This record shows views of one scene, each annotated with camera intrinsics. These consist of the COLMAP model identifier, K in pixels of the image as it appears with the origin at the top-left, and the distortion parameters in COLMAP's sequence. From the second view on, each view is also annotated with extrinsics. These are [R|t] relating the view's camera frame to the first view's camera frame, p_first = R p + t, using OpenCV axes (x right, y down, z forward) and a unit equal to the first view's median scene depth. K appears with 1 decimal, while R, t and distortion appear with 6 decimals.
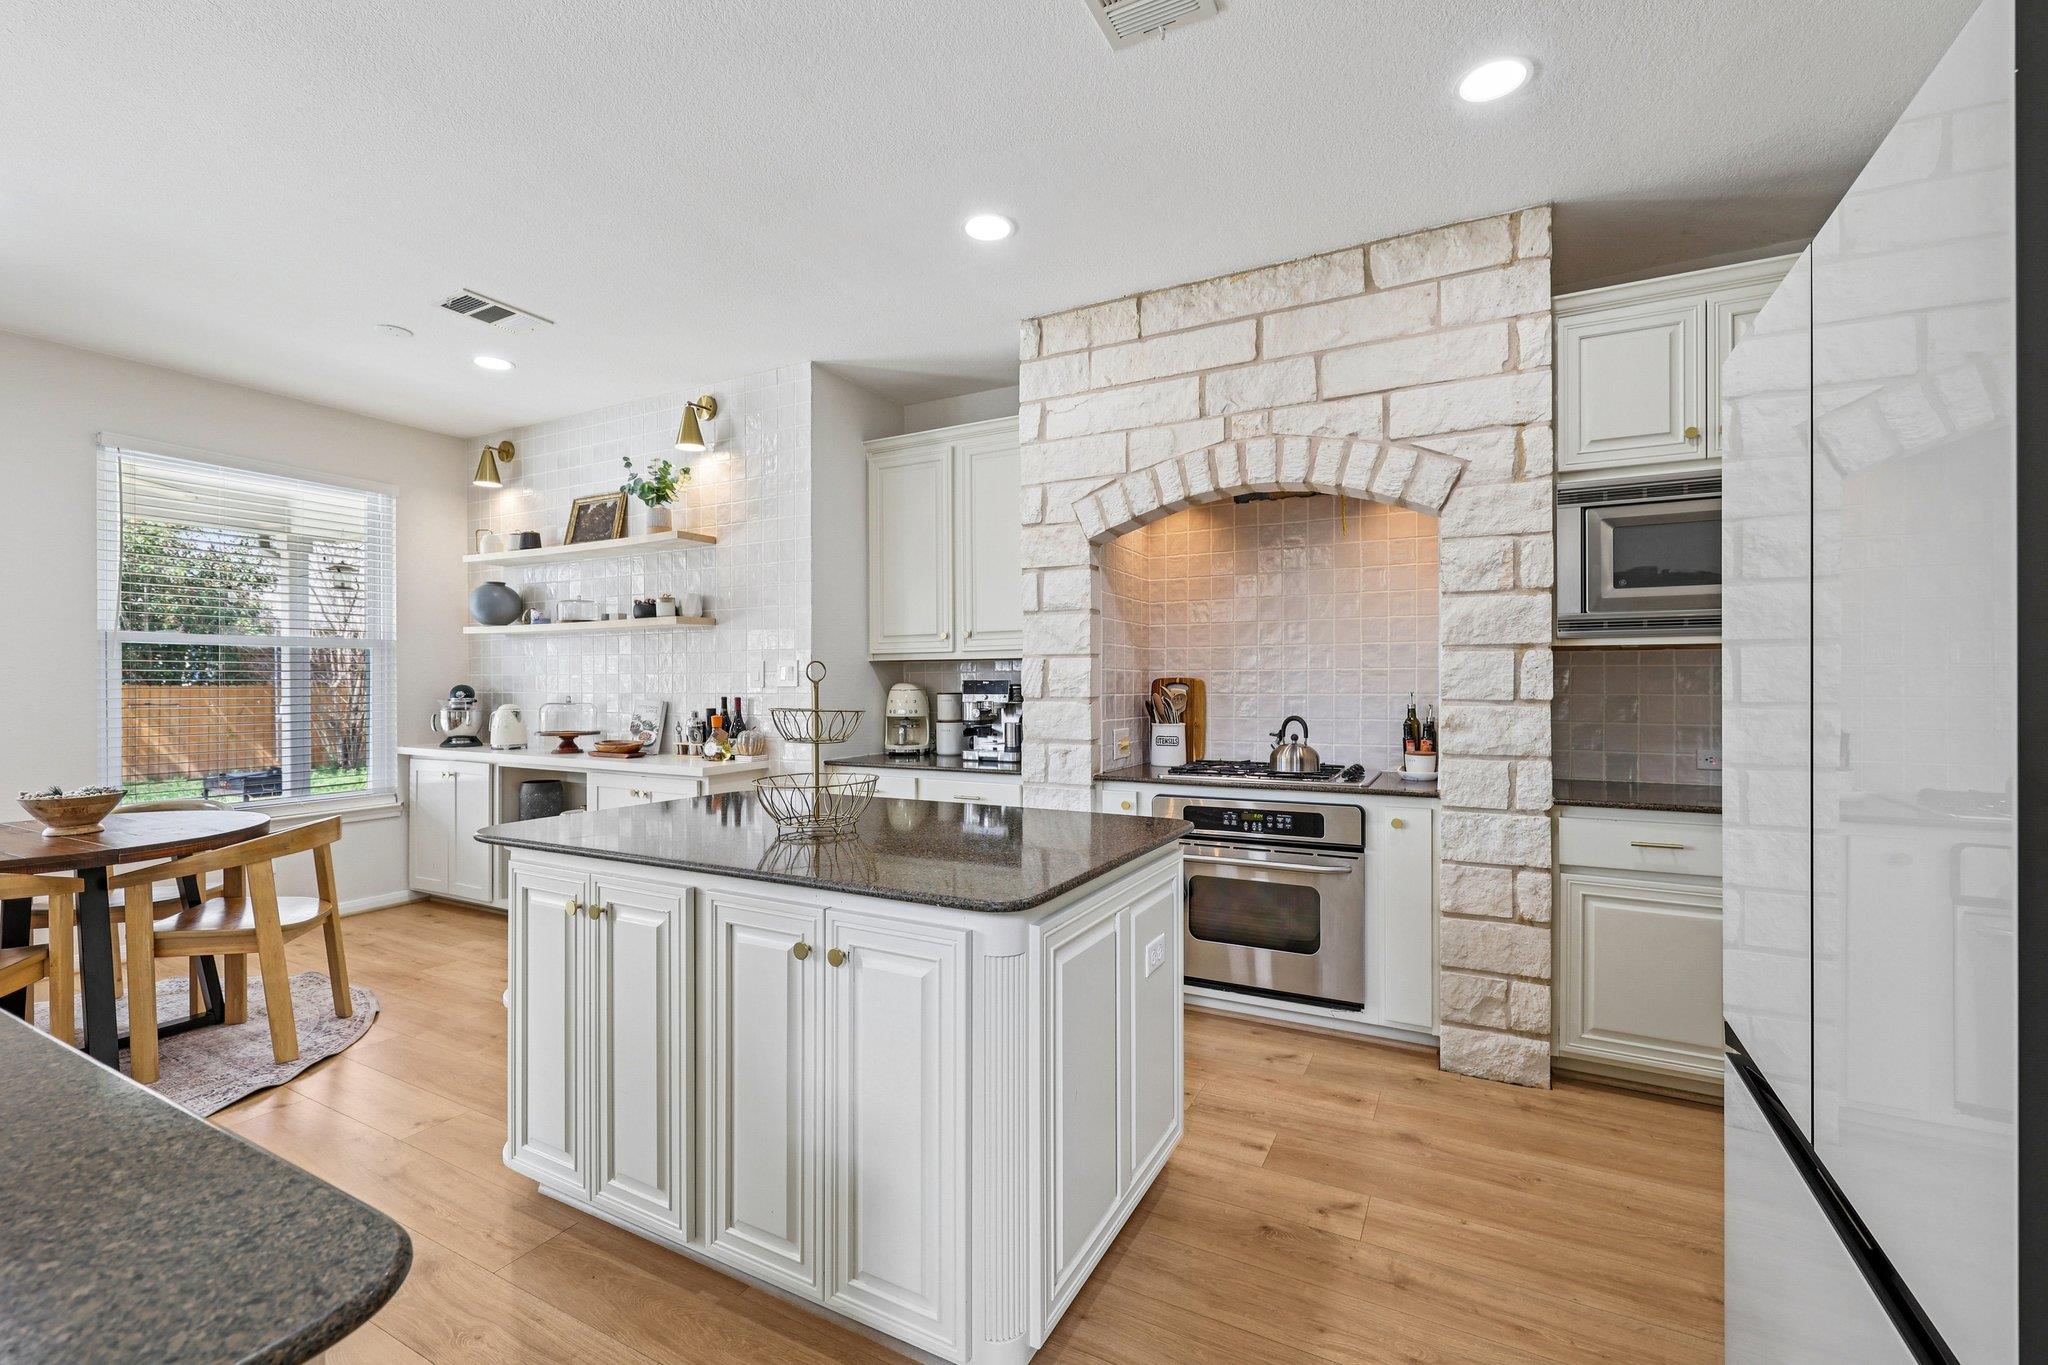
lens RADIAL K [[865.9, 0, 1030.4], [0, 865.9, 683.1], [0, 0, 1]] dist [-0.000055, -0.000034]
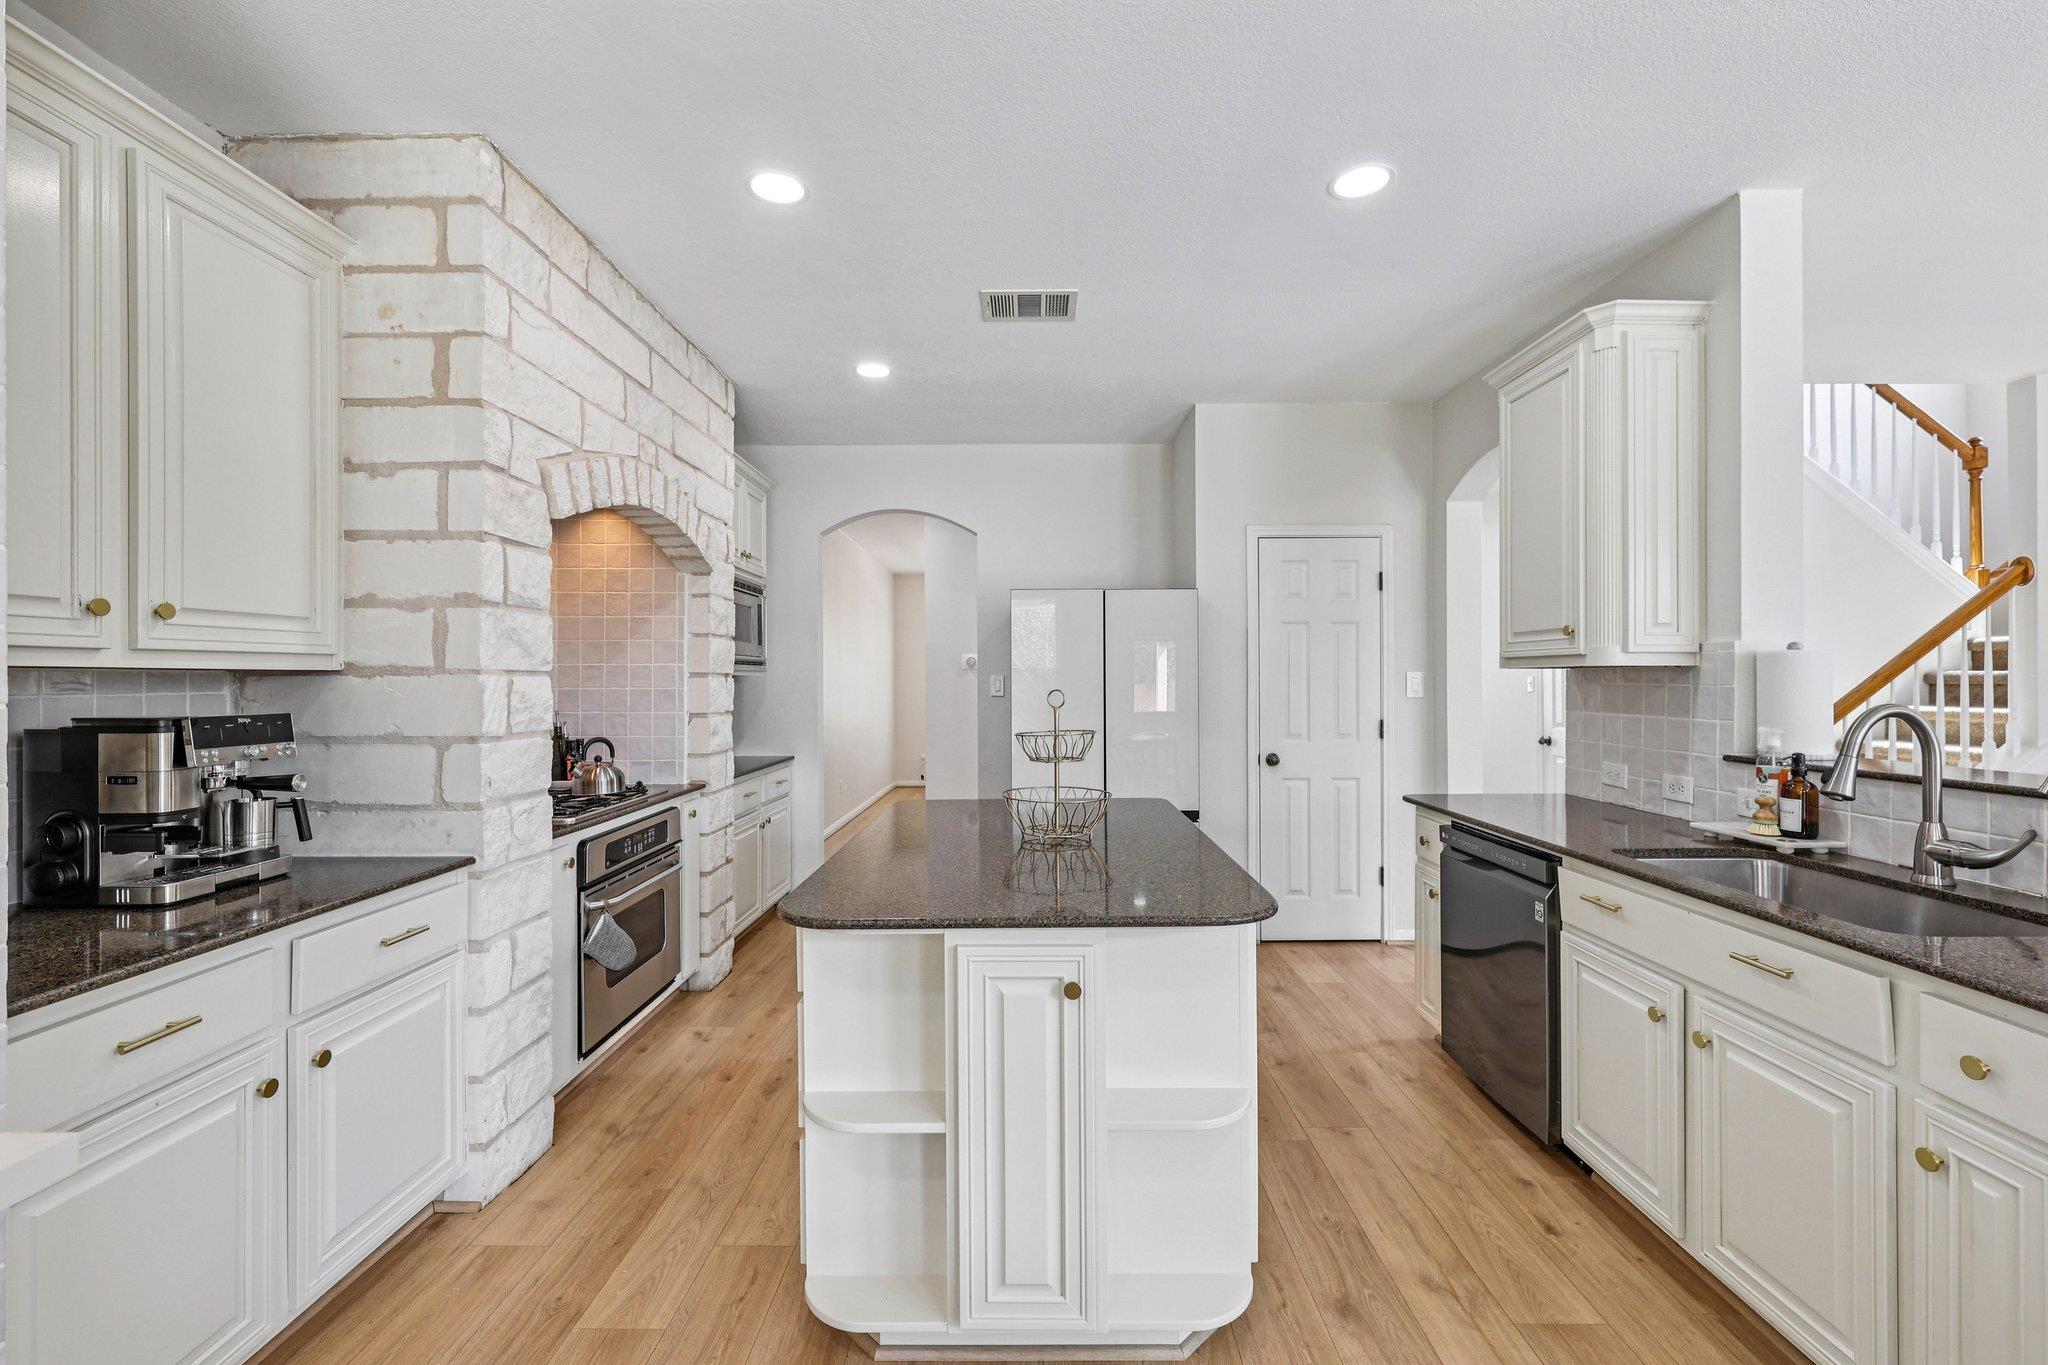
lens RADIAL K [[865.9, 0, 1027.4], [0, 865.9, 681.0], [0, 0, 1]] dist [-0.000055, -0.000034]
pose [[-0.462358, 0.004112, 0.886684, -0.813295], [0.006714, 0.999977, -0.001136, -0.022357], [-0.886668, 0.005428, -0.462375, 1.026691]]
